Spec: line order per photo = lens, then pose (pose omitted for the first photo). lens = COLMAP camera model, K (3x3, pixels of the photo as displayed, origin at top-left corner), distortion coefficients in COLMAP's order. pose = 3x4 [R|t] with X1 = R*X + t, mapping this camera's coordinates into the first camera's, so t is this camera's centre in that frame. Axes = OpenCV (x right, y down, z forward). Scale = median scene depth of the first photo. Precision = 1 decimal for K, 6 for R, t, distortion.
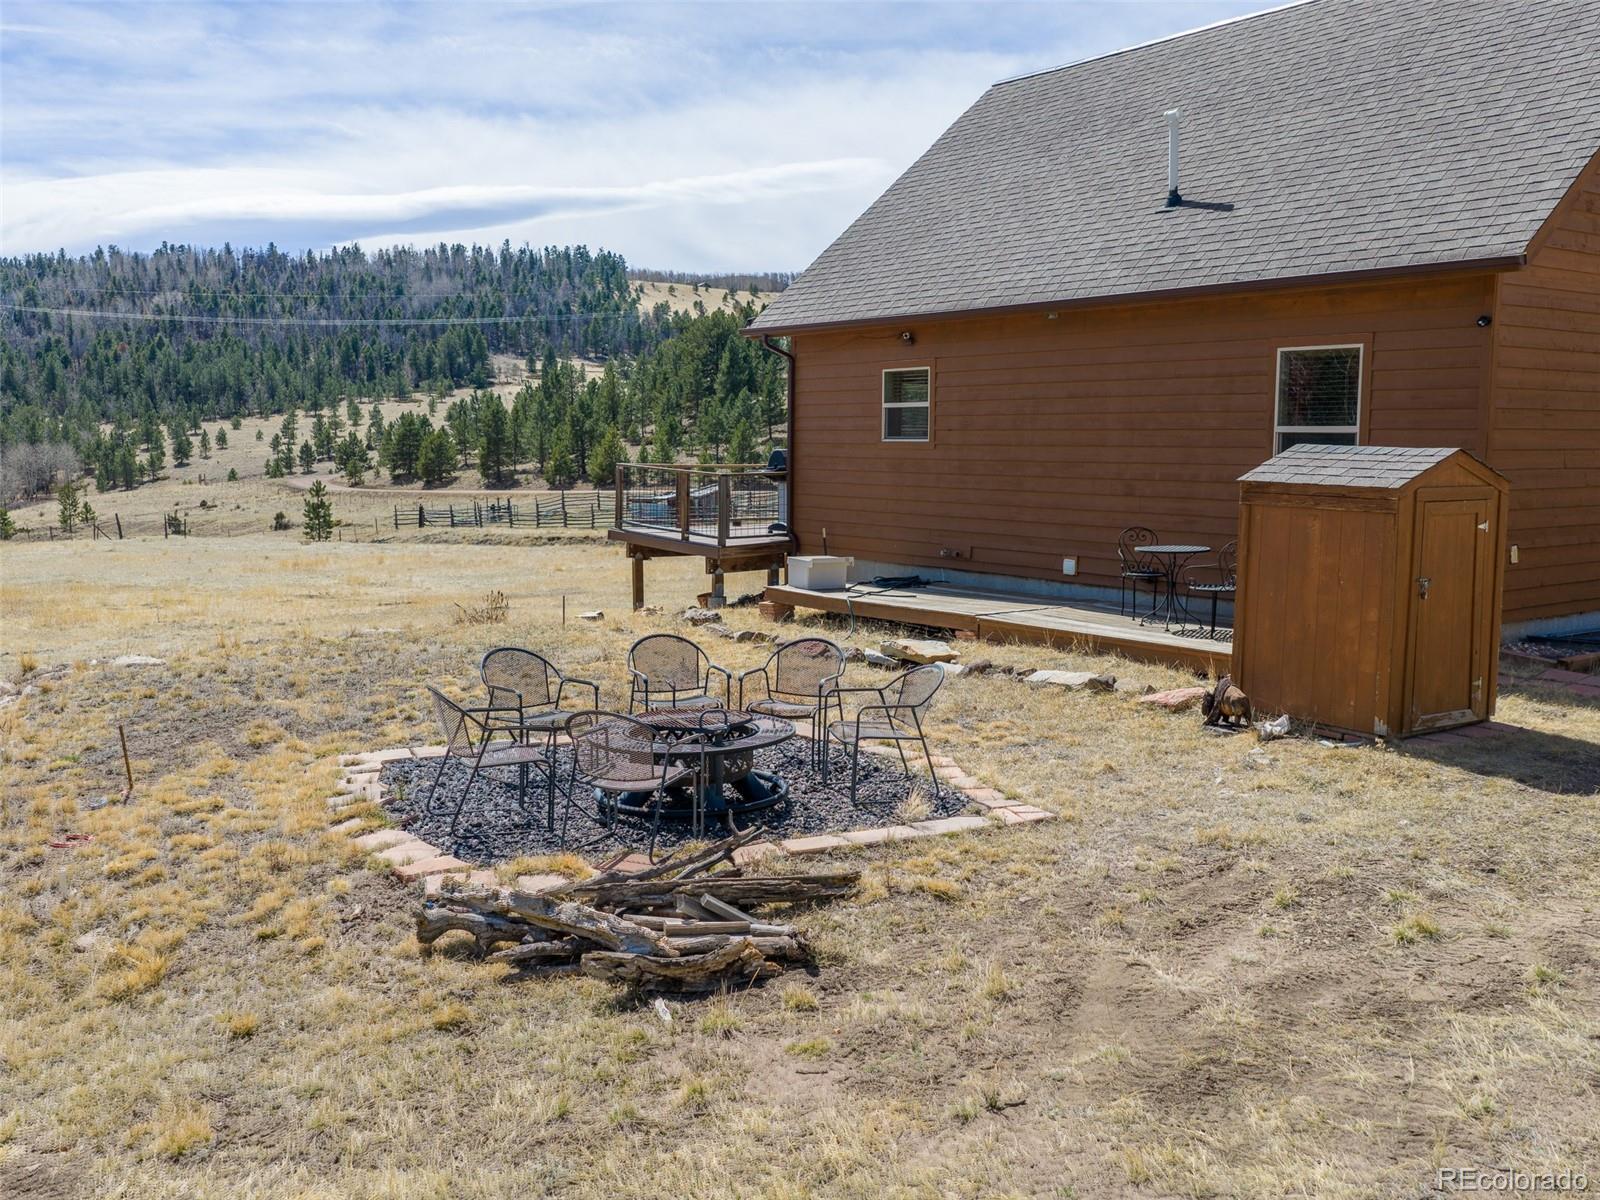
lens RADIAL K [[1473.6, 0, 800.0], [0, 1473.6, 600.0], [0, 0, 1]] dist [0.021791, -0.026203]
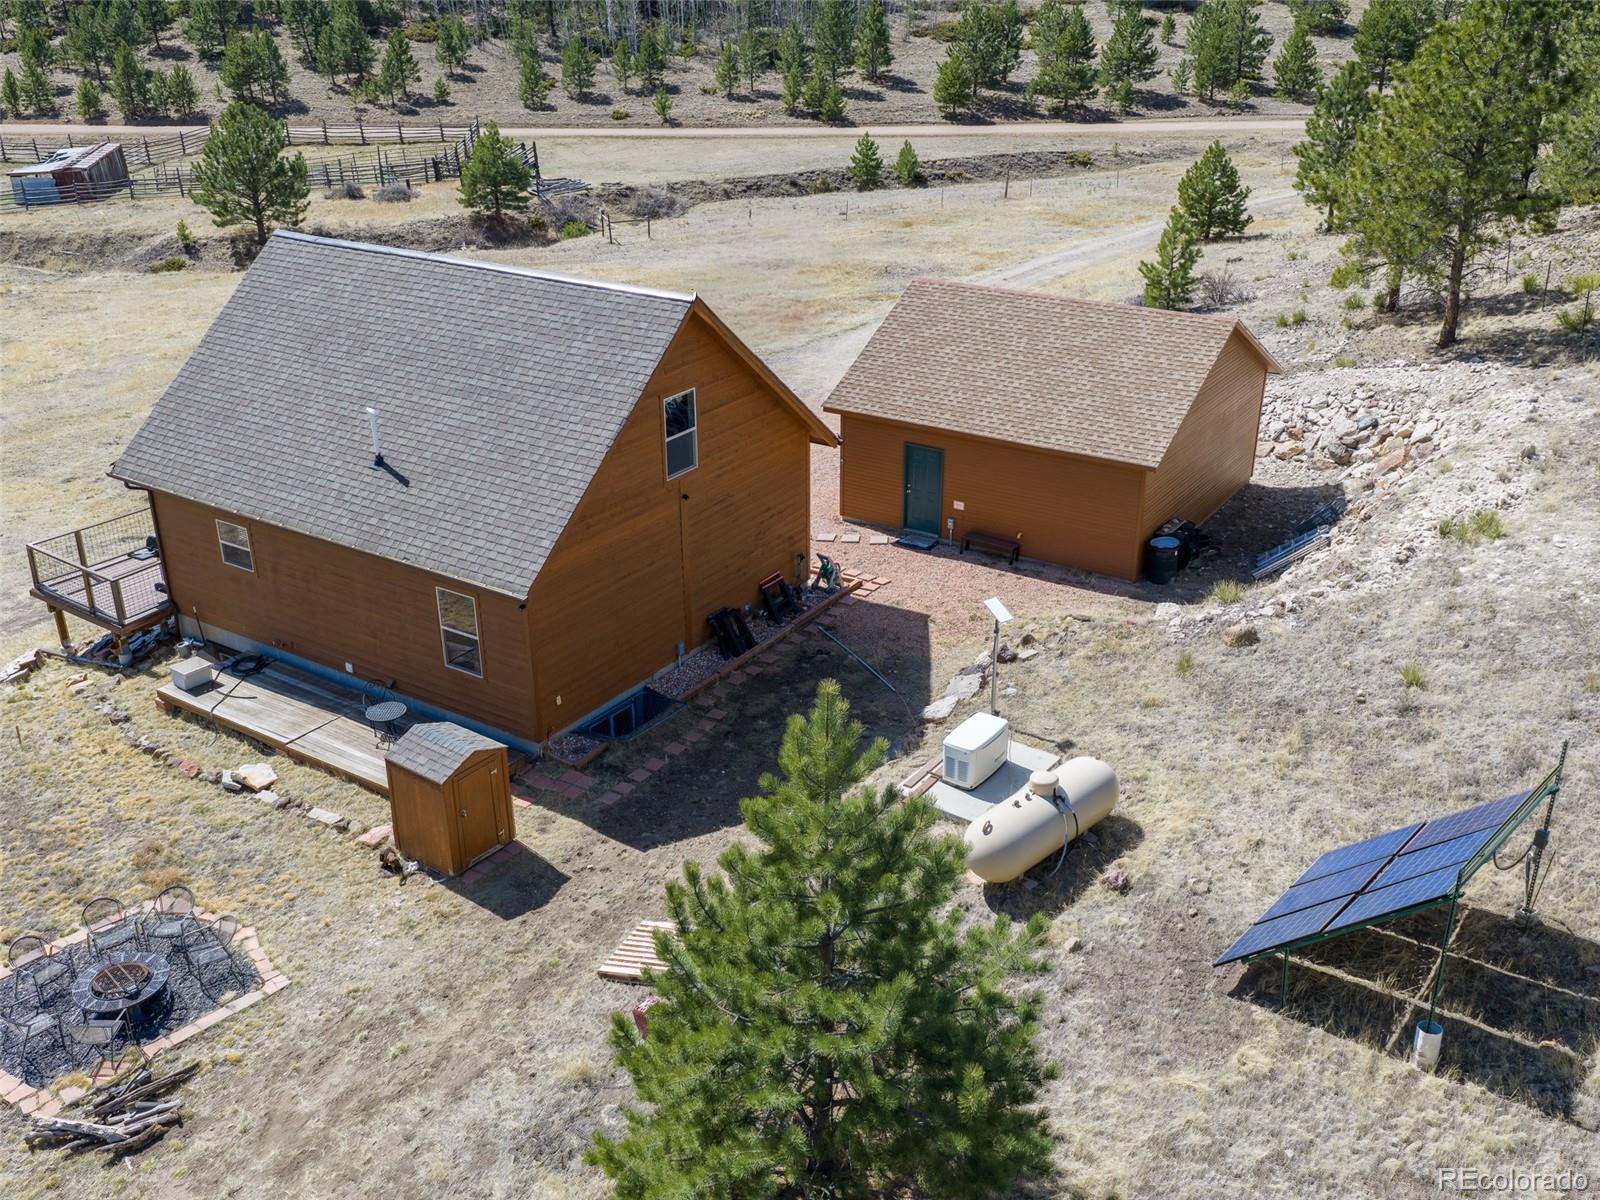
lens RADIAL K [[1473.6, 0, 800.0], [0, 1473.6, 600.0], [0, 0, 1]] dist [0.021791, -0.026203]
pose [[0.937463, -0.151772, 0.313256, 0.259469], [0.047980, 0.947689, 0.315568, -1.046616], [-0.344763, -0.280803, 0.895705, -1.149458]]
